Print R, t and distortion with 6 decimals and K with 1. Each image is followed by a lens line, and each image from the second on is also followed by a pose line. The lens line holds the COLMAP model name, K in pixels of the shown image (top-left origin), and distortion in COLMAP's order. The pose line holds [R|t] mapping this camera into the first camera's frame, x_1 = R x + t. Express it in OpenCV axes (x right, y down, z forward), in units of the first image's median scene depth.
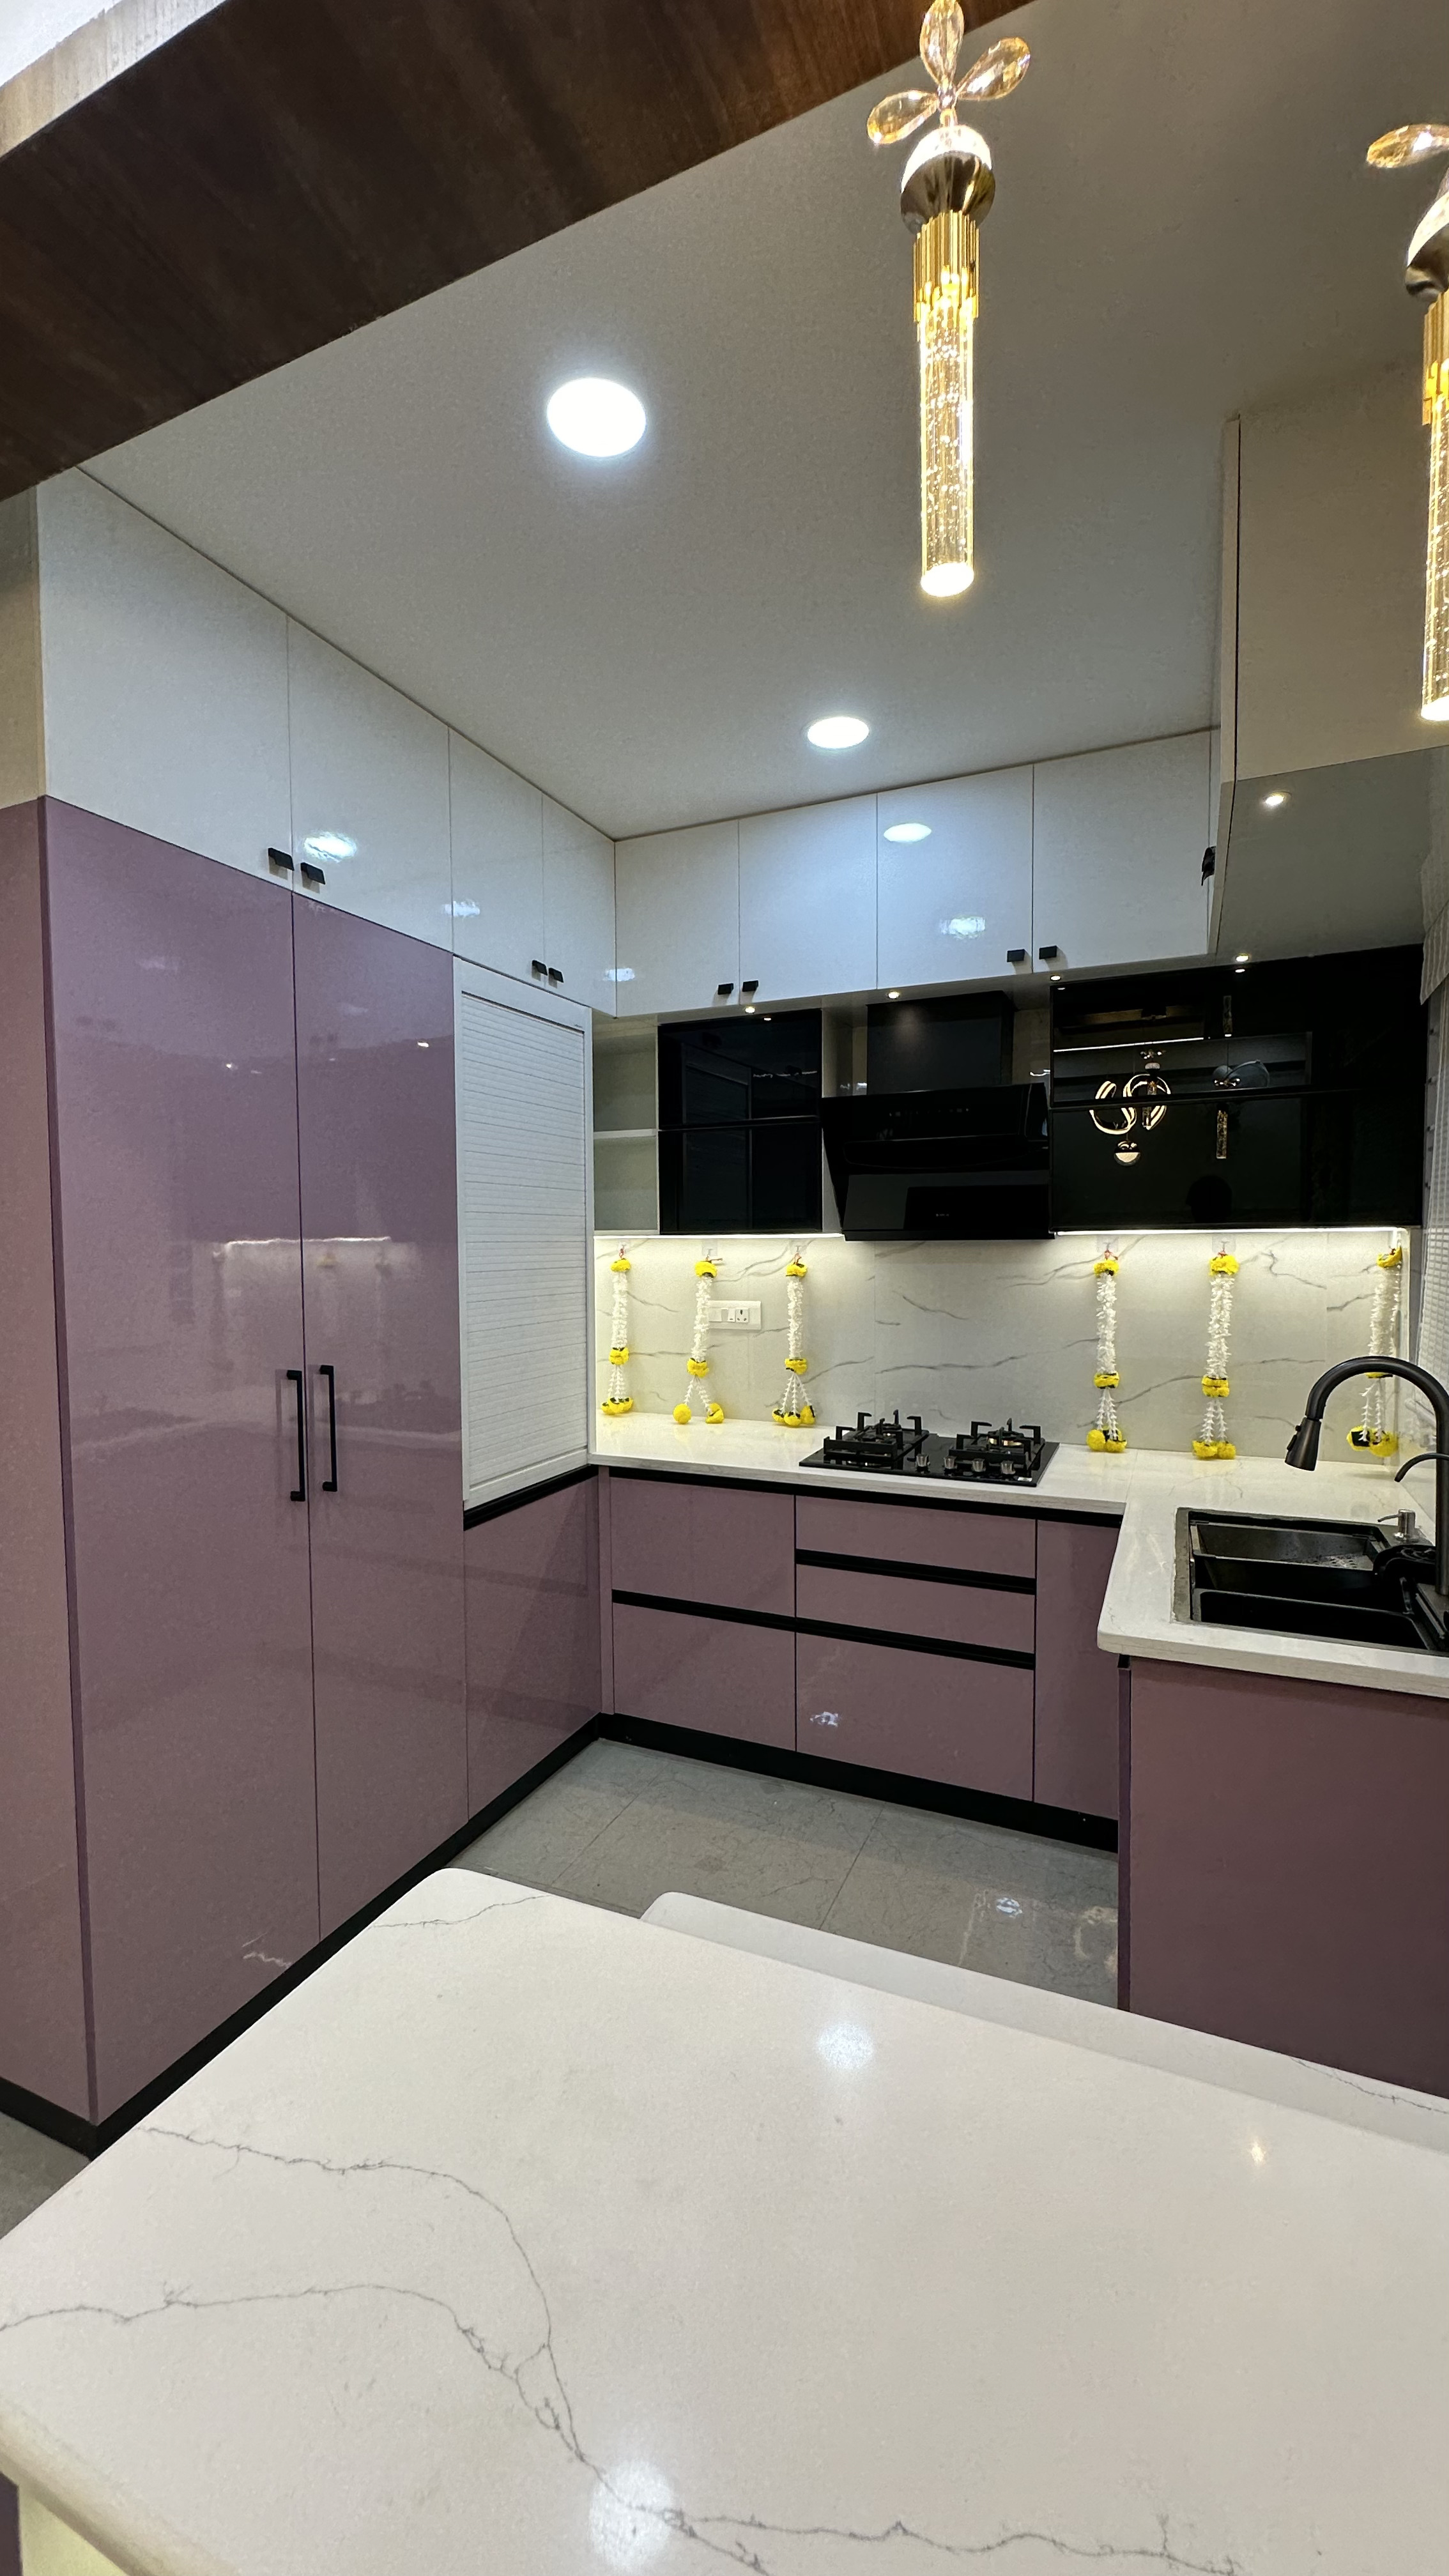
lens RADIAL K [[1030.8, 0, 724.3], [0, 1030.8, 1290.5], [0, 0, 1]] dist [-0.002067, 0.000160]
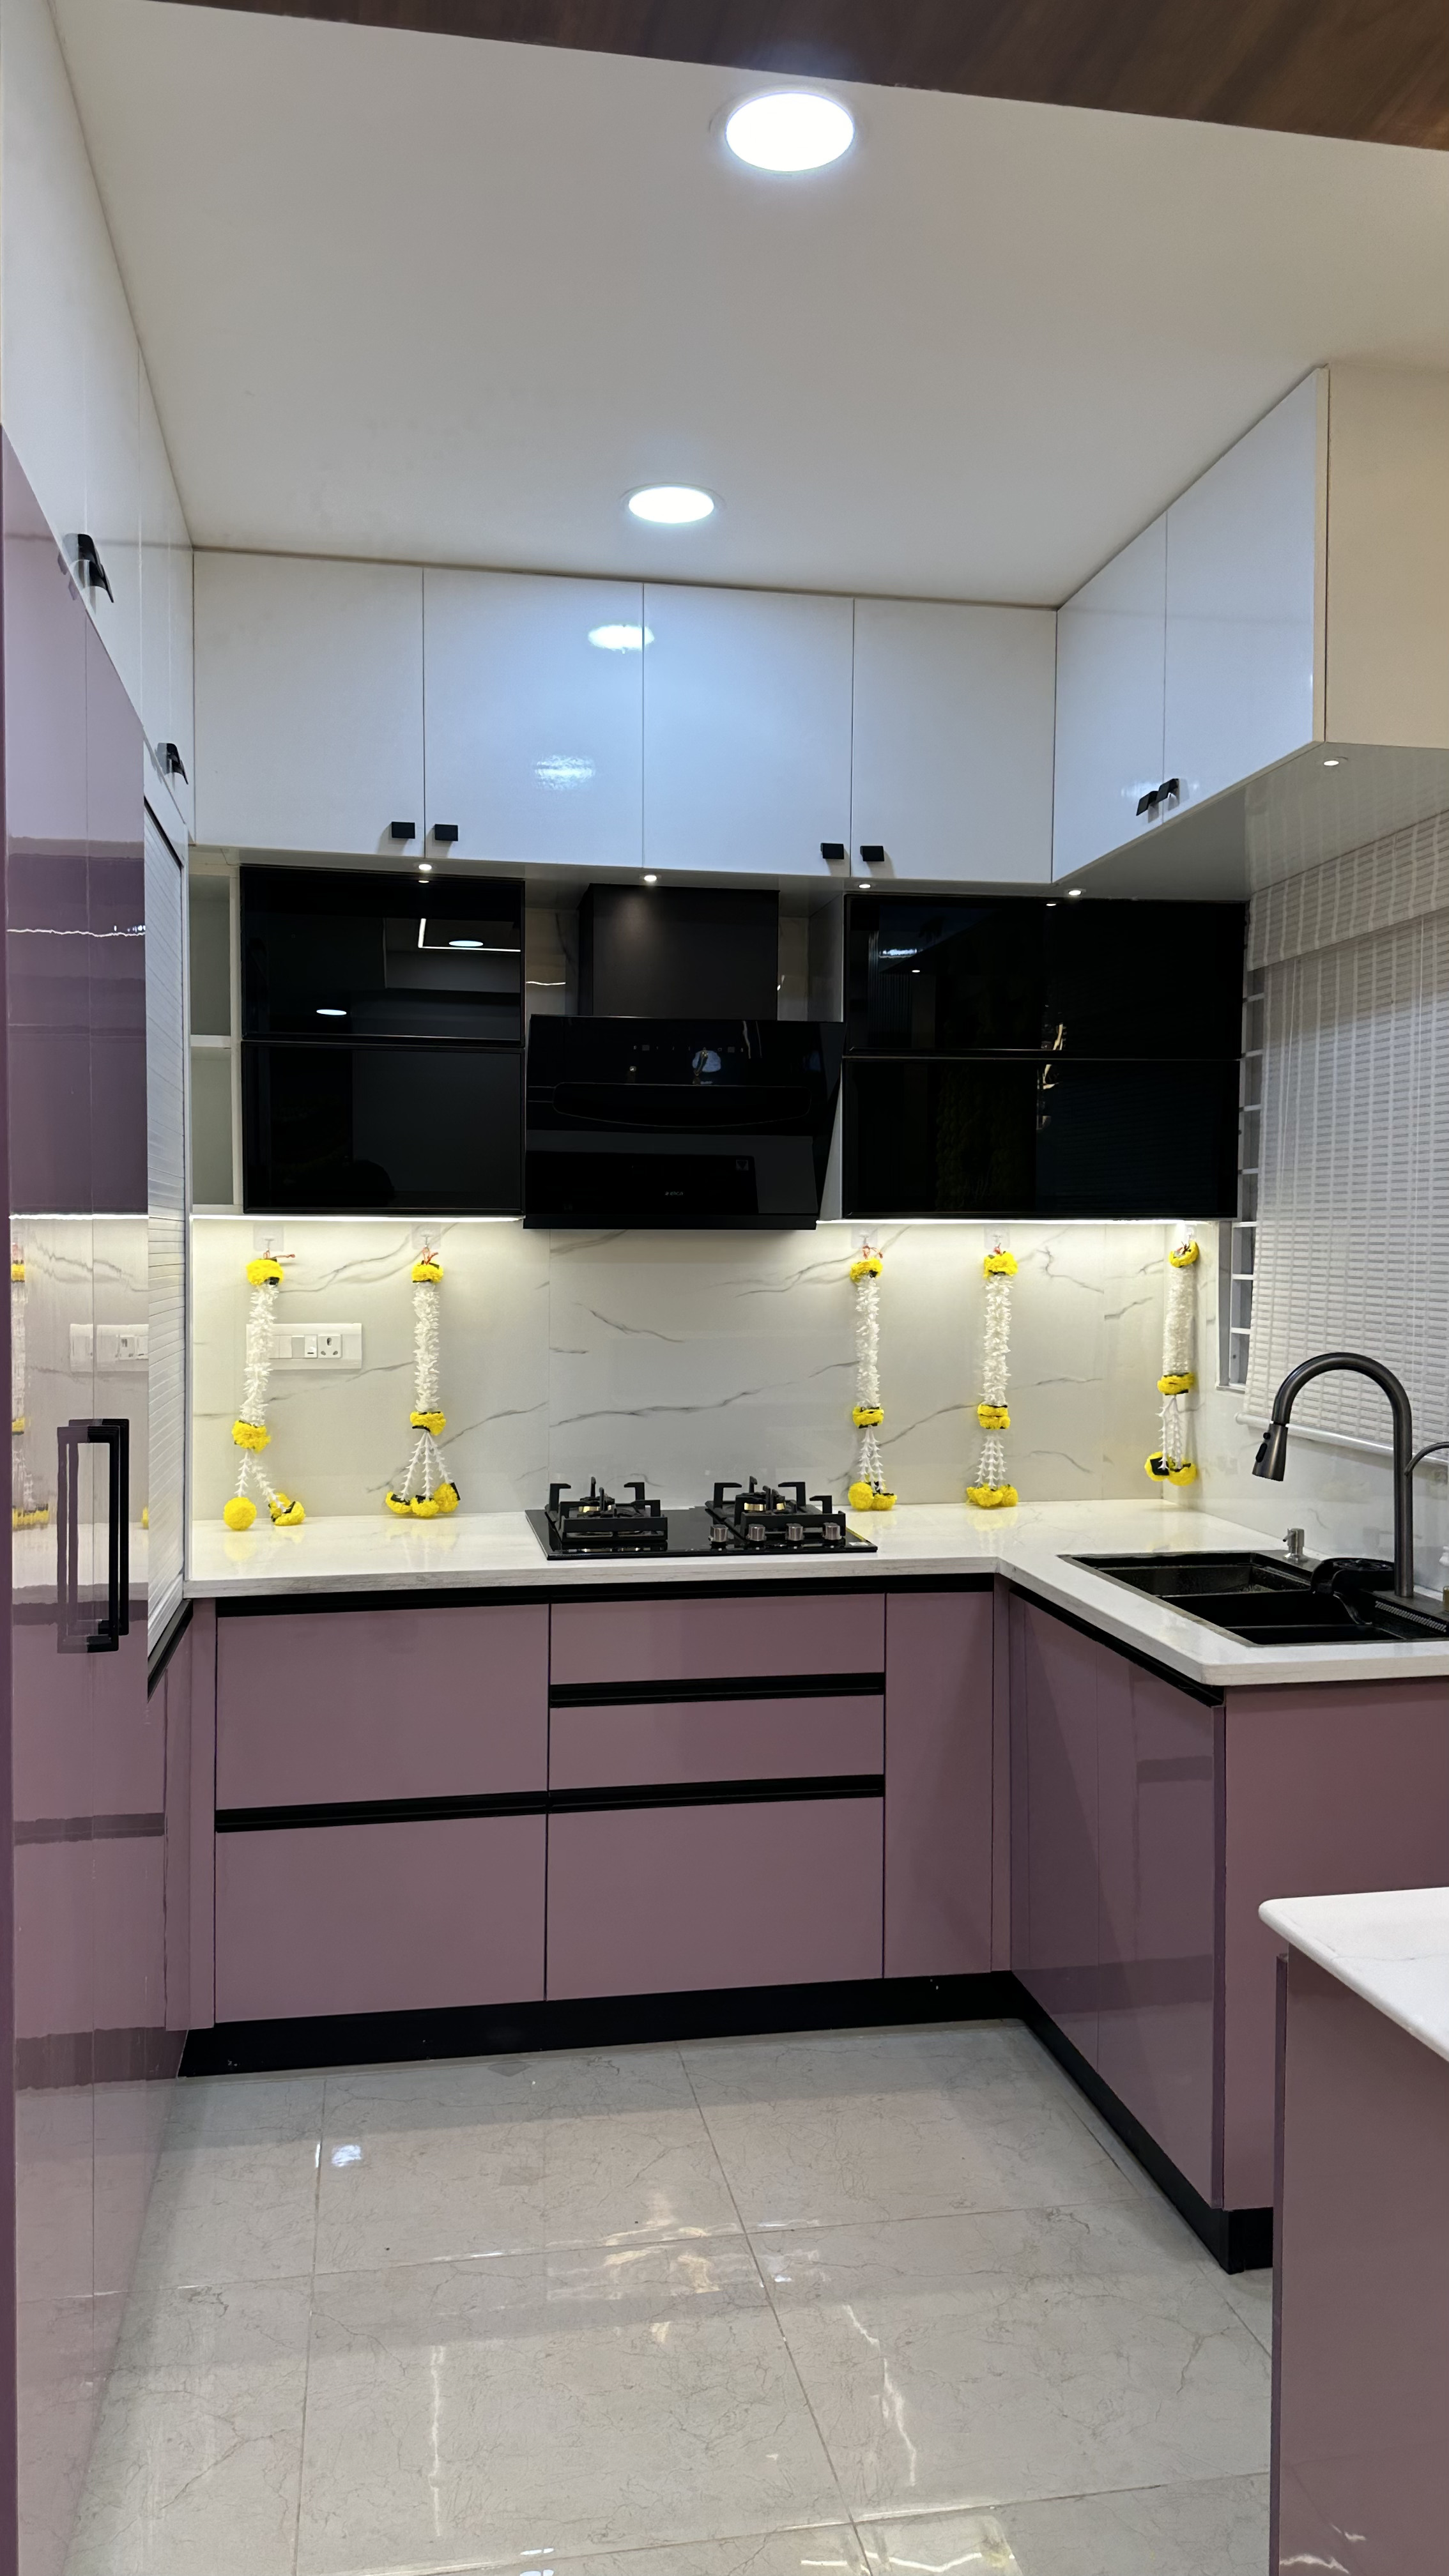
lens RADIAL K [[1797.1, 0, 713.9], [0, 1797.1, 1294.7], [0, 0, 1]] dist [0.155835, -0.270183]
pose [[0.826031, -0.005154, 0.563602, -0.472680], [0.017565, 0.999708, -0.016601, 0.017529], [-0.563351, 0.023613, 0.825880, -0.034080]]
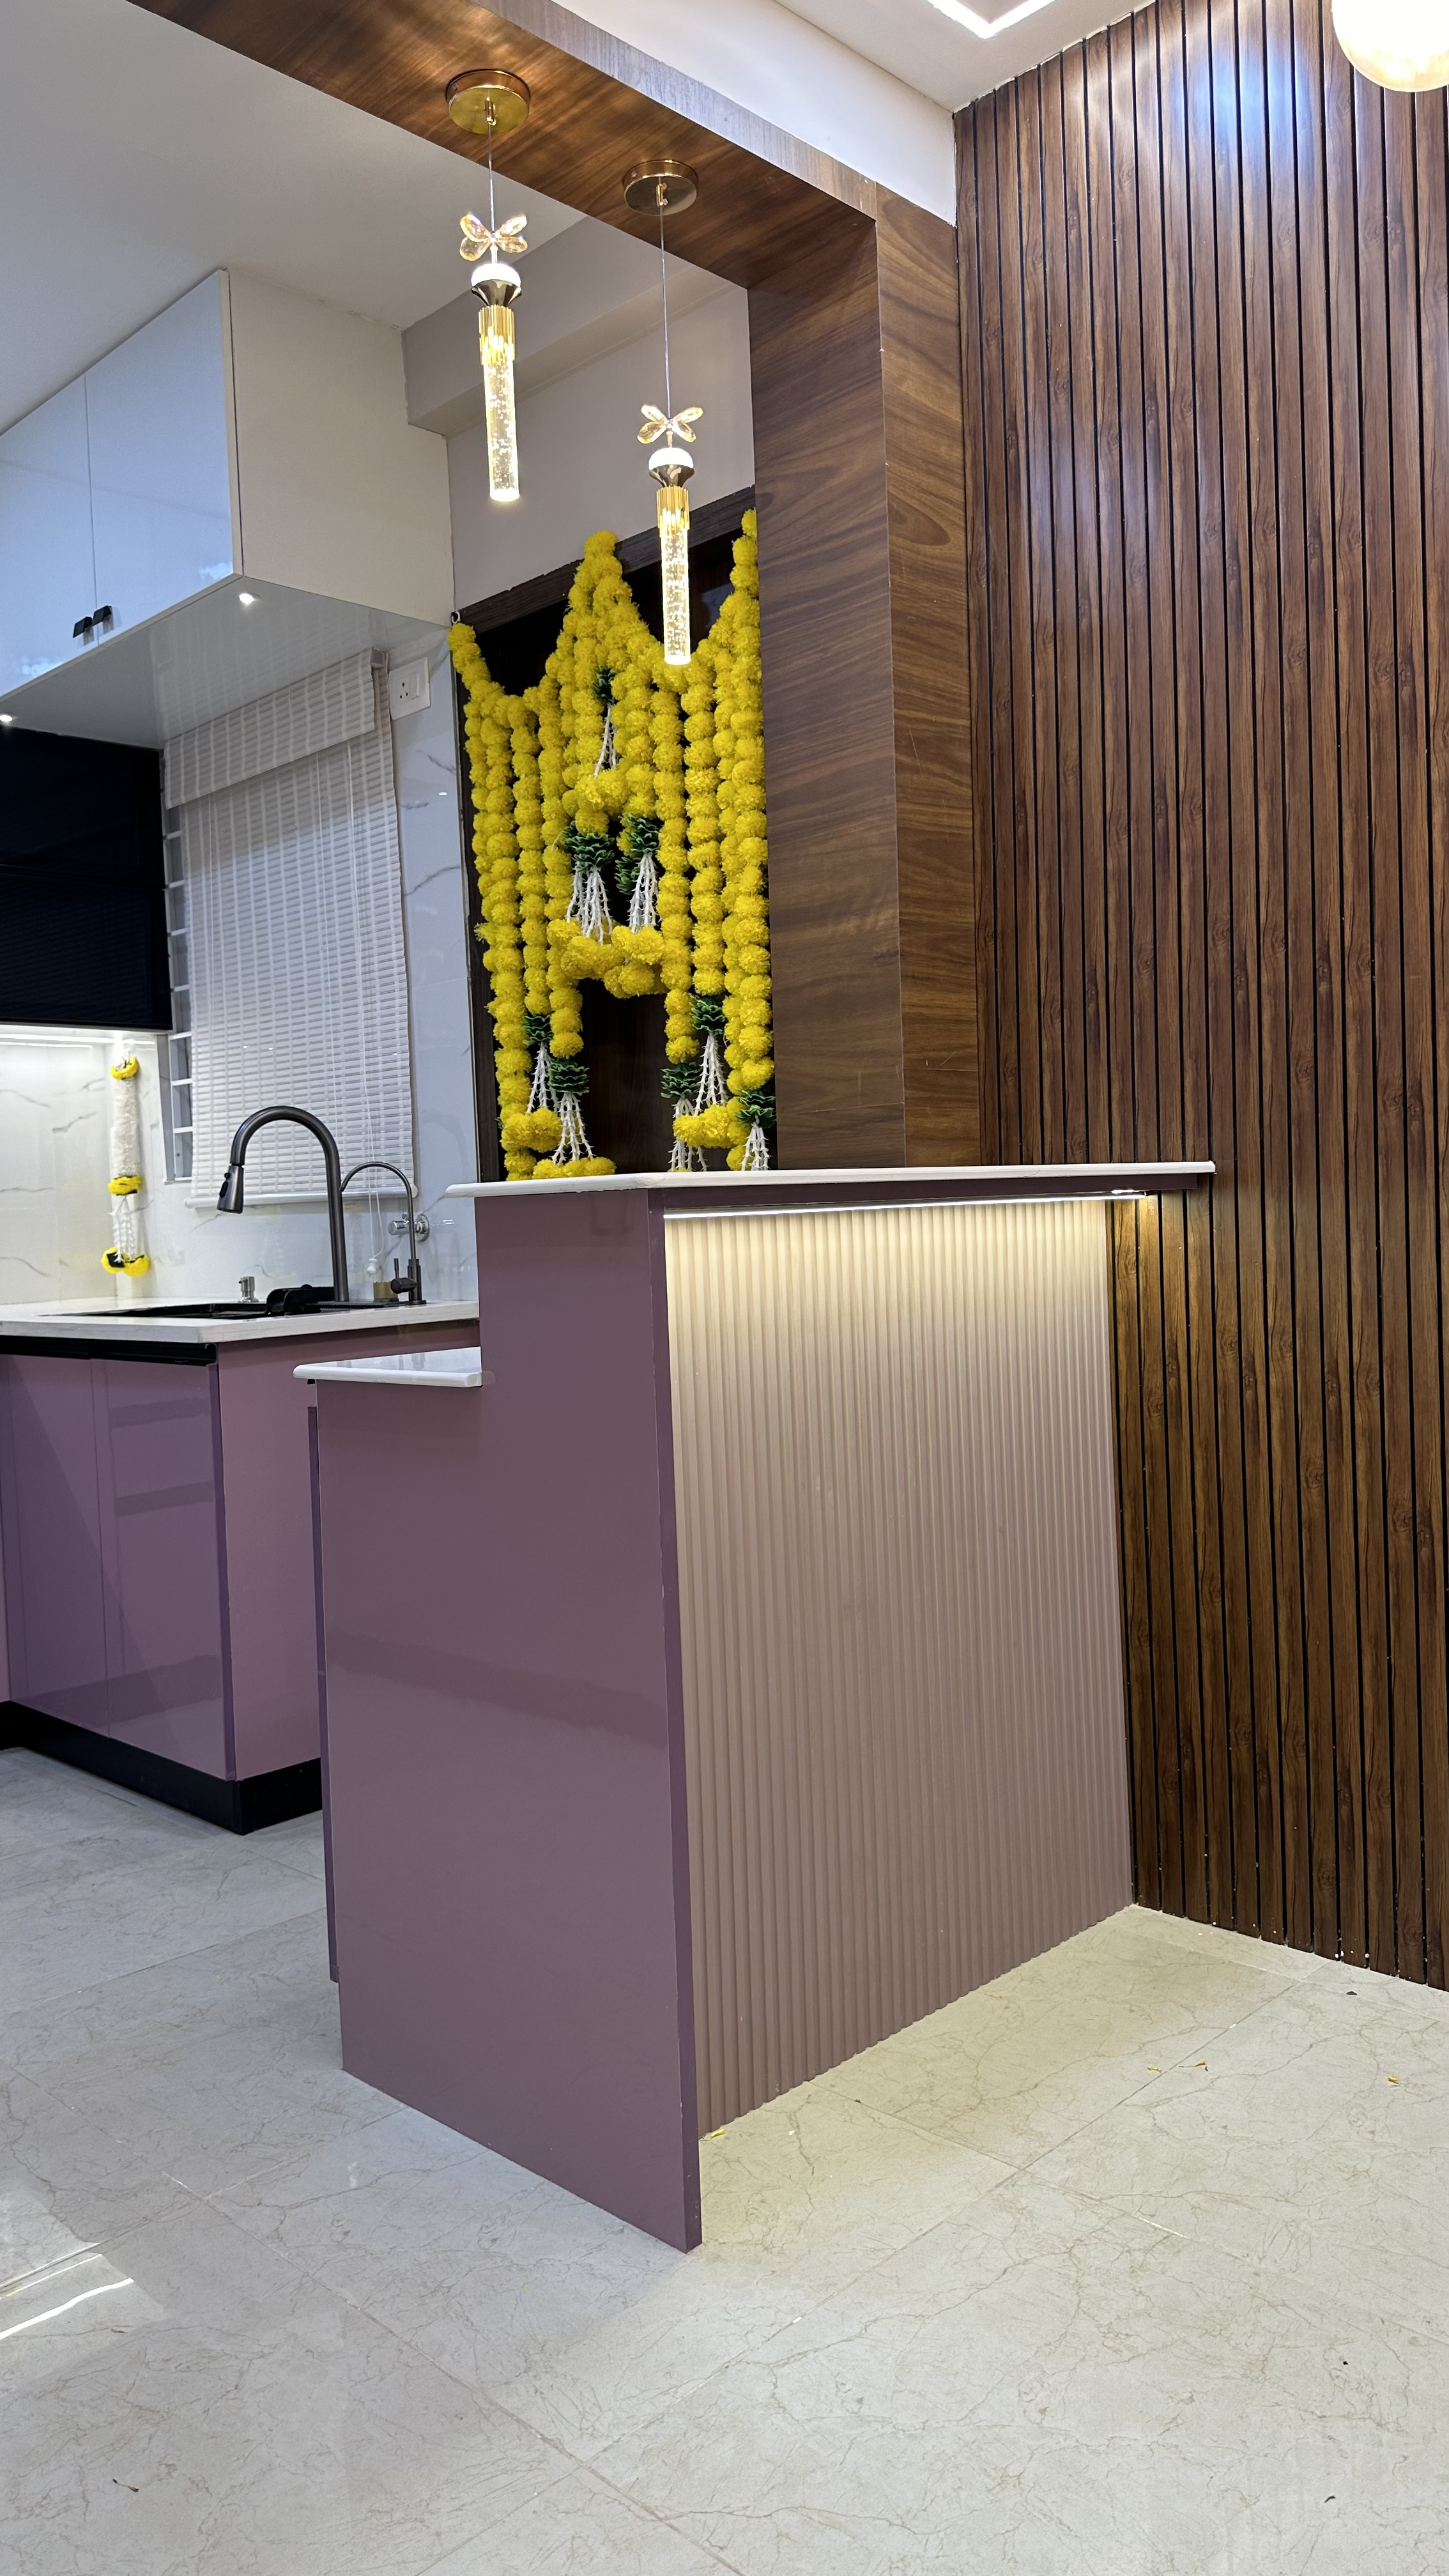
lens RADIAL K [[1809.4, 0, 716.8], [0, 1809.4, 1280.4], [0, 0, 1]] dist [0.161126, -0.275774]
pose [[0.356424, -0.038561, 0.933528, -0.667707], [0.082211, 0.996567, 0.009776, 0.168897], [-0.930700, 0.073261, 0.358371, -0.101169]]
